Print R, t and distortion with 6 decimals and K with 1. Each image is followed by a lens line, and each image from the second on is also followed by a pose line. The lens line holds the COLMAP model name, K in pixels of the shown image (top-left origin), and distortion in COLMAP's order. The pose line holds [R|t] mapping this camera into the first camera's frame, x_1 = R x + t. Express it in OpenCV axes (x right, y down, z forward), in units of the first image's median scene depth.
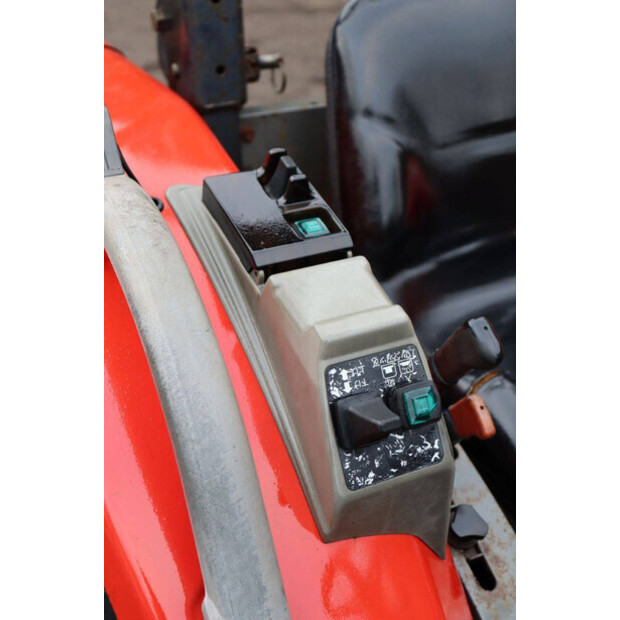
lens RADIAL K [[921.4, 0, 304.4], [0, 921.4, 311.6], [0, 0, 1]] dist [0.040715, 0.000000]
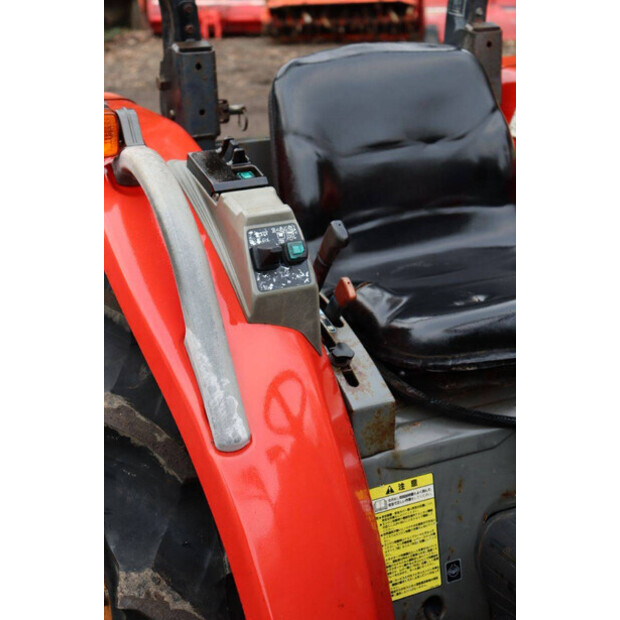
lens RADIAL K [[1089.8, 0, 312.0], [0, 1089.8, 308.4], [0, 0, 1]] dist [0.108828, 0.000000]
pose [[0.999799, -0.016386, -0.011561, 0.157078], [0.014537, 0.989314, -0.145077, 0.478389], [0.013815, 0.144880, 0.989353, -1.088401]]
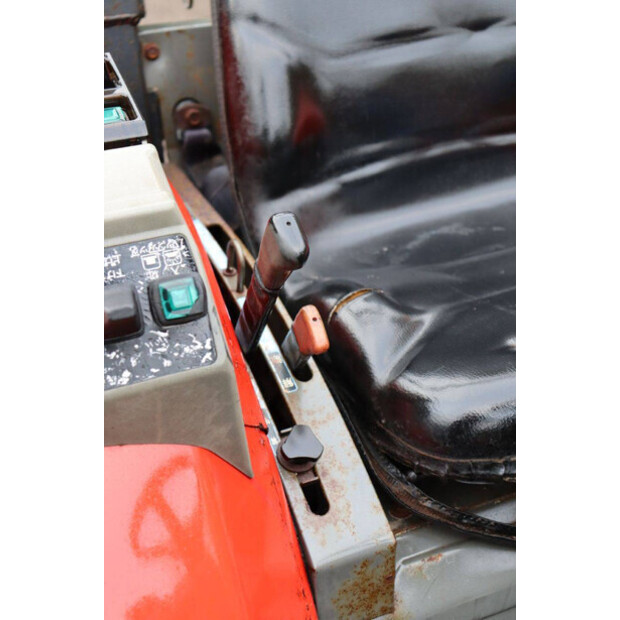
lens RADIAL K [[921.4, 0, 312.8], [0, 921.4, 314.0], [0, 0, 1]] dist [0.040715, 0.000000]
pose [[0.997671, 0.004665, -0.068056, 0.270920], [-0.002630, 0.999548, 0.029963, 0.076253], [0.068165, -0.029714, 0.997231, 0.088840]]
